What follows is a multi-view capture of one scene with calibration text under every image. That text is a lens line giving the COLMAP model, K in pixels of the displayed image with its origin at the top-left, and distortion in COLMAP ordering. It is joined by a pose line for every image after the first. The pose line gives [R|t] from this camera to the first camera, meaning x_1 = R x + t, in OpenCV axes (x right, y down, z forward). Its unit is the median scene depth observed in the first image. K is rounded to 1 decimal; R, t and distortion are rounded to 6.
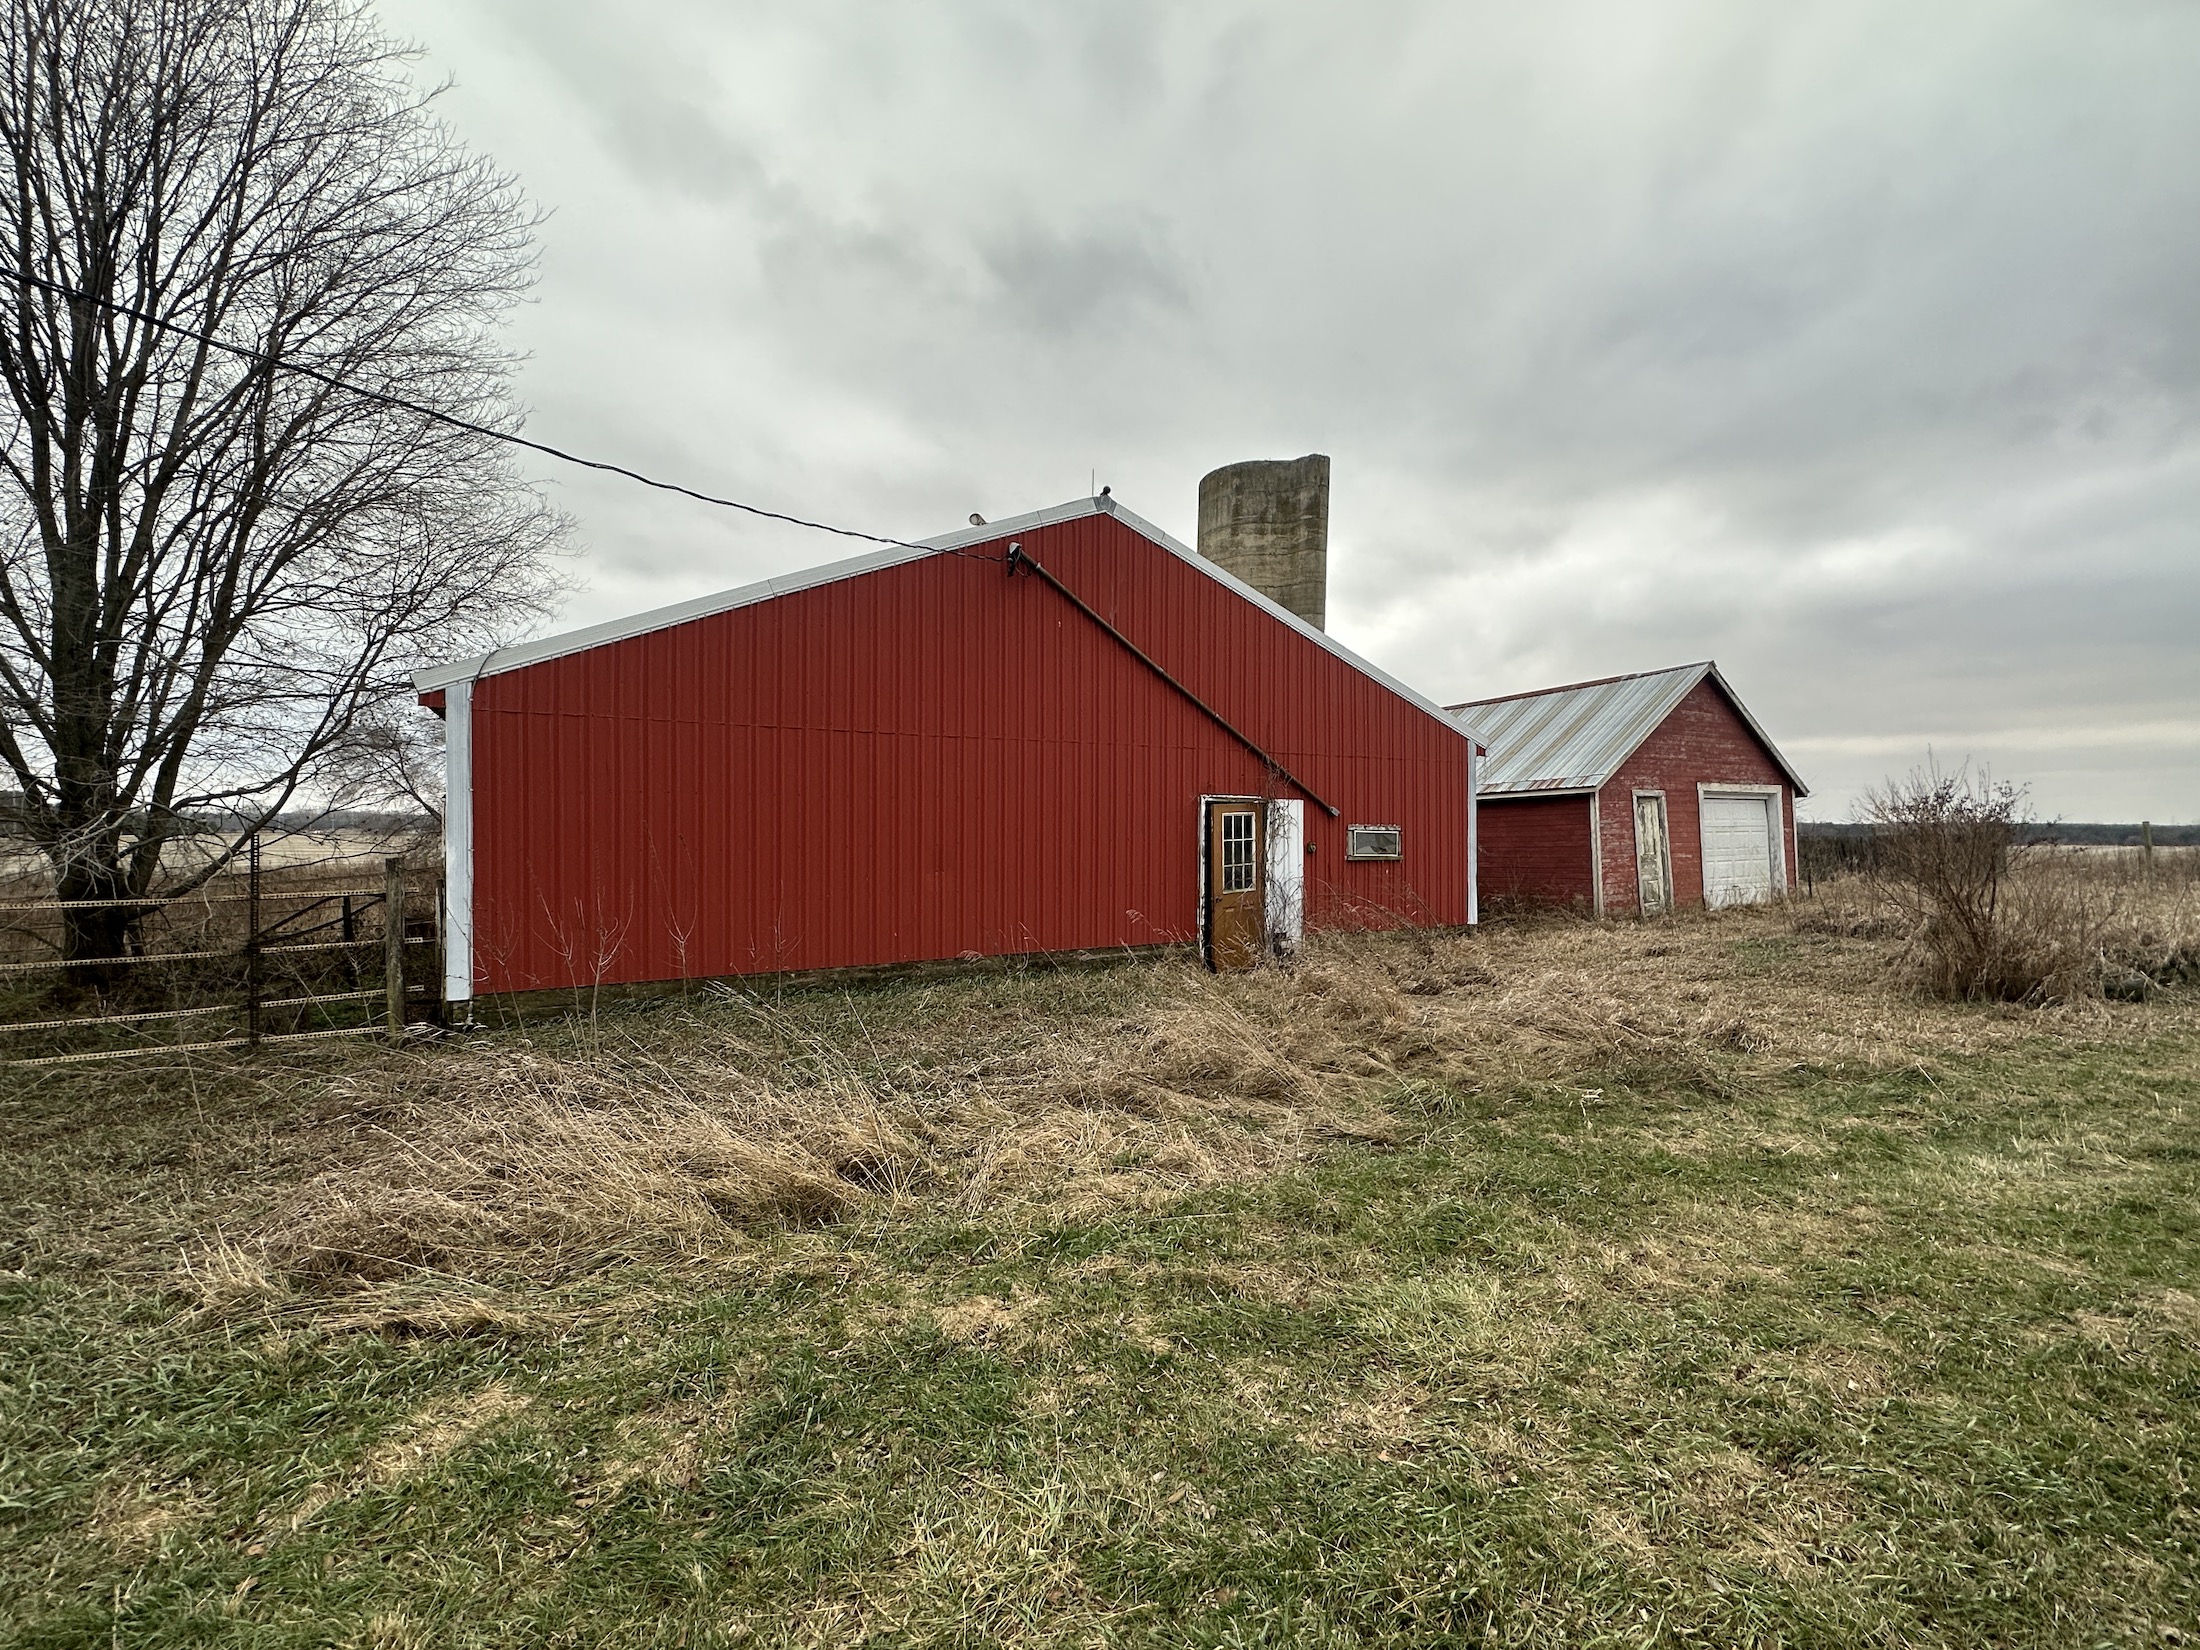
lens RADIAL K [[940.4, 0, 1094.1], [0, 940.4, 828.0], [0, 0, 1]] dist [0.011332, 0.001968]
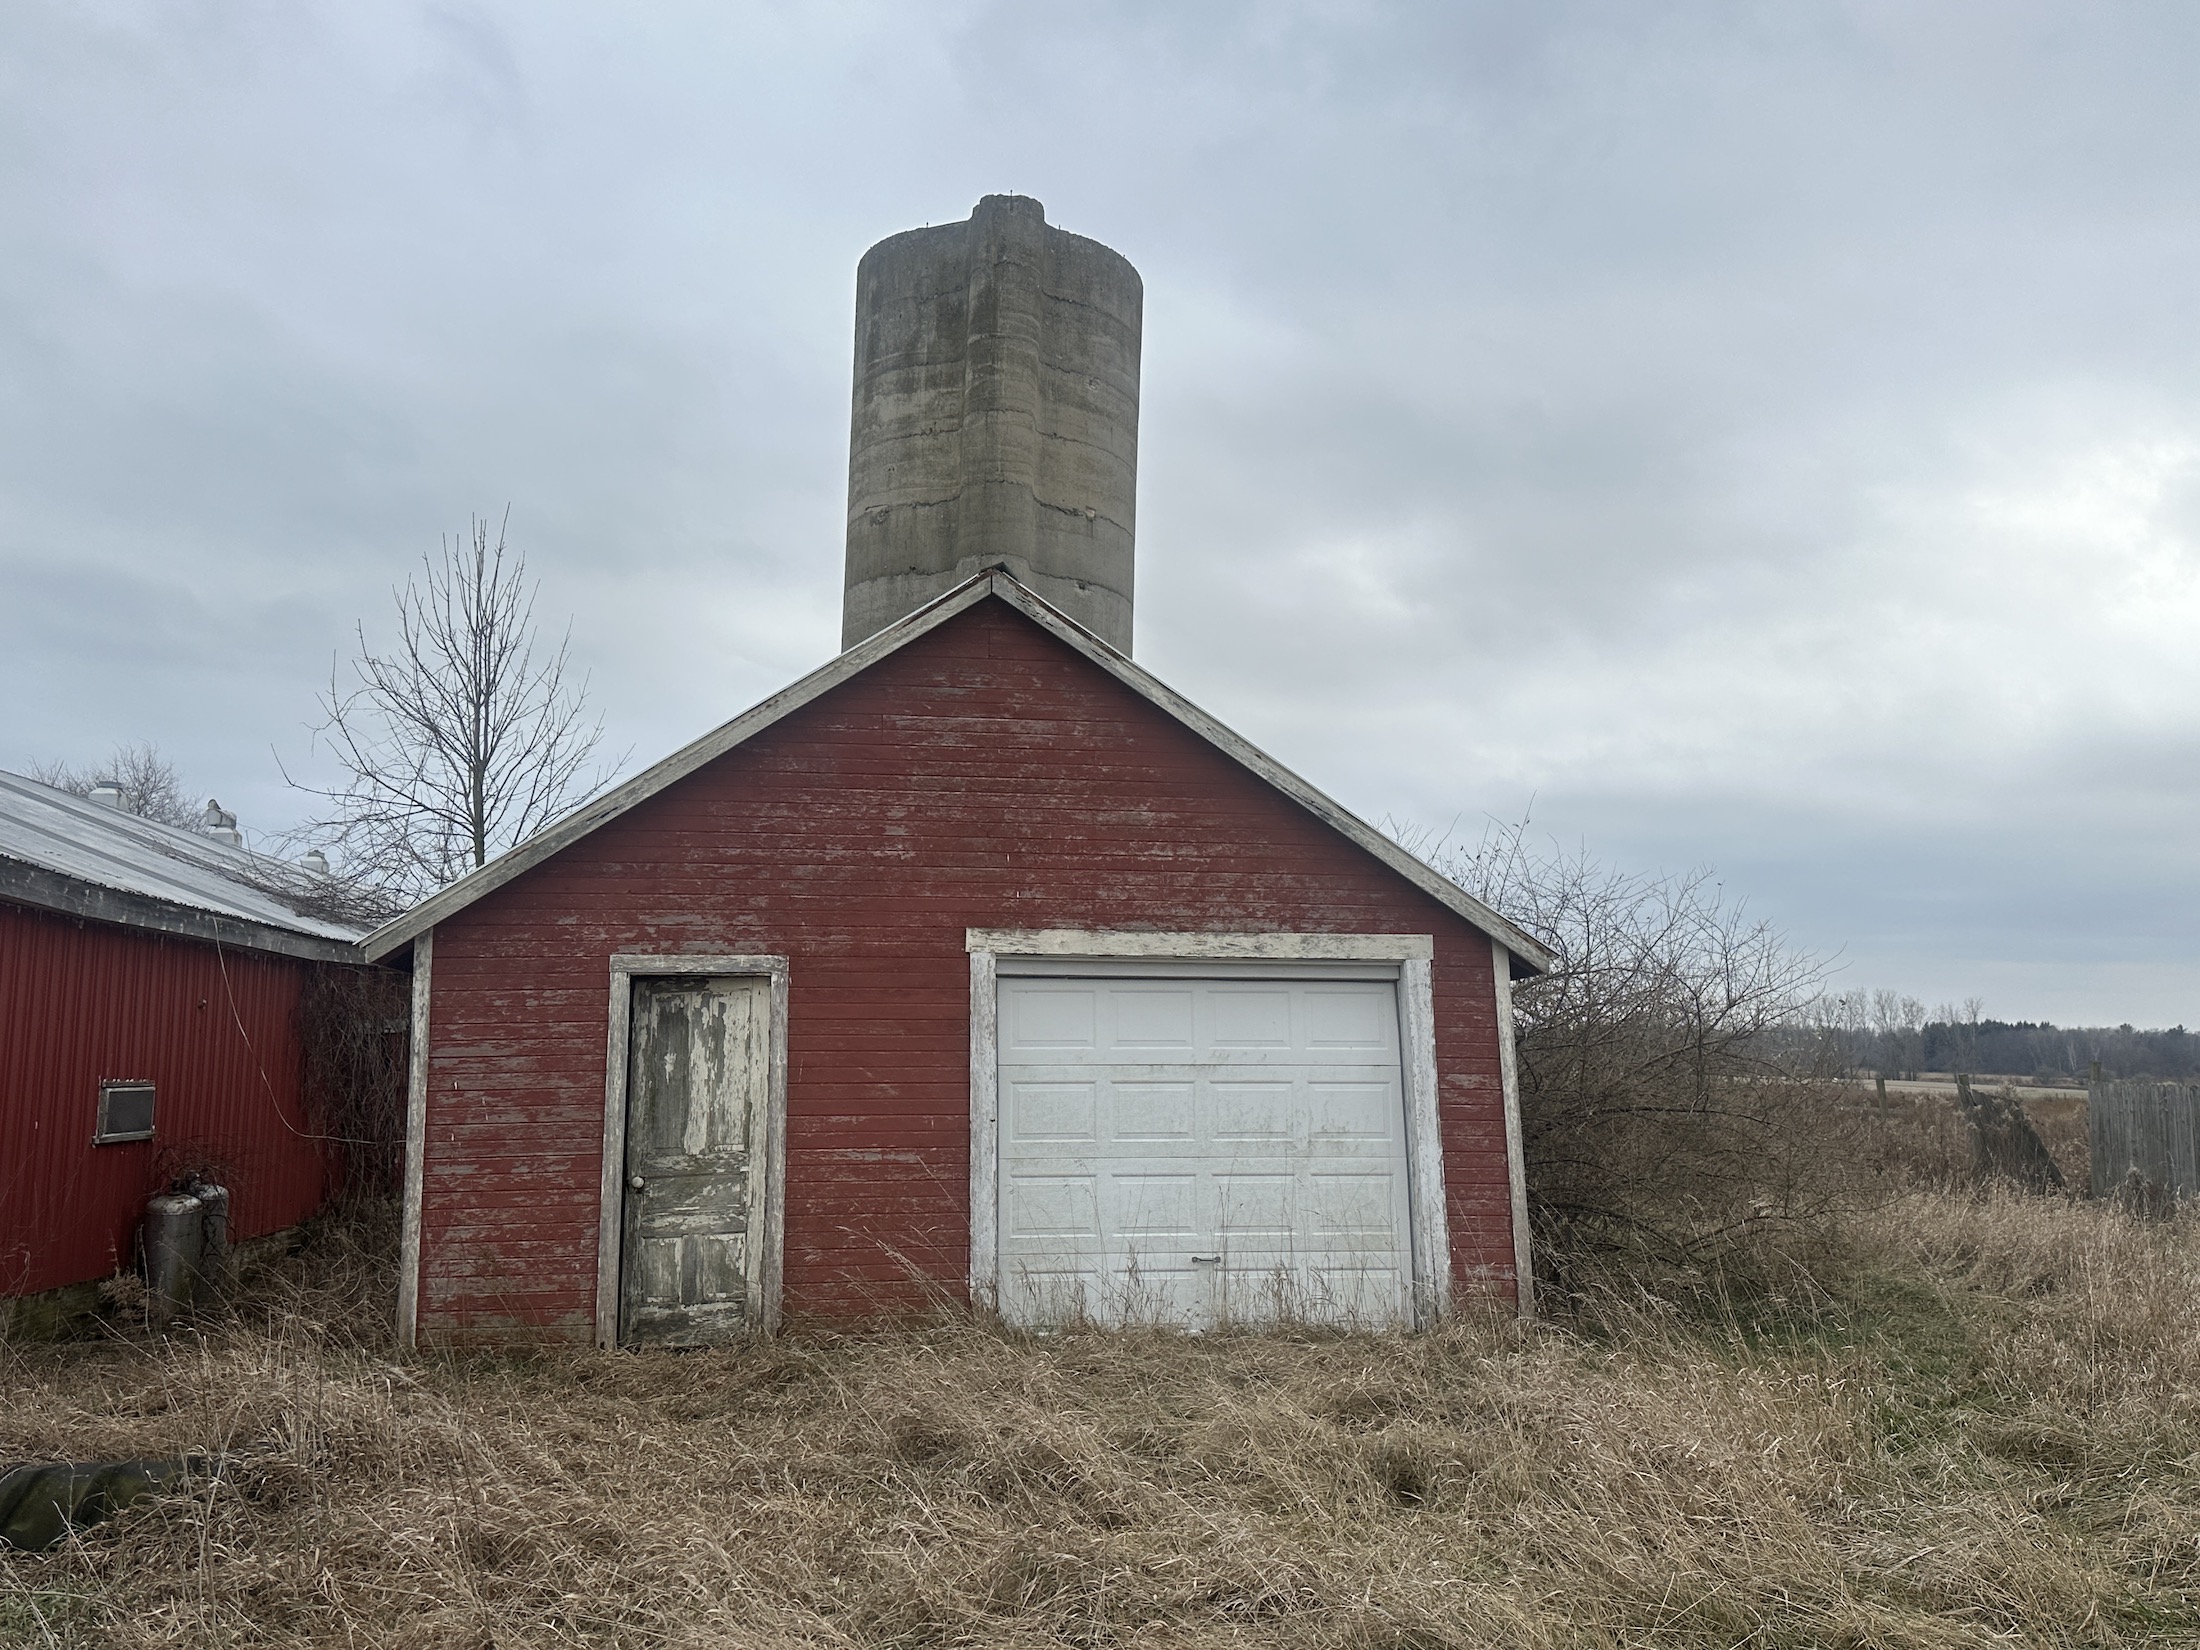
lens RADIAL K [[1787.9, 0, 1108.7], [0, 1787.9, 825.9], [0, 0, 1]] dist [0.113145, -0.116182]
pose [[0.920133, -0.041162, -0.389437, 1.862714], [-0.007365, 0.992466, -0.122302, -0.016539], [0.391537, 0.115402, 0.912897, 0.903945]]
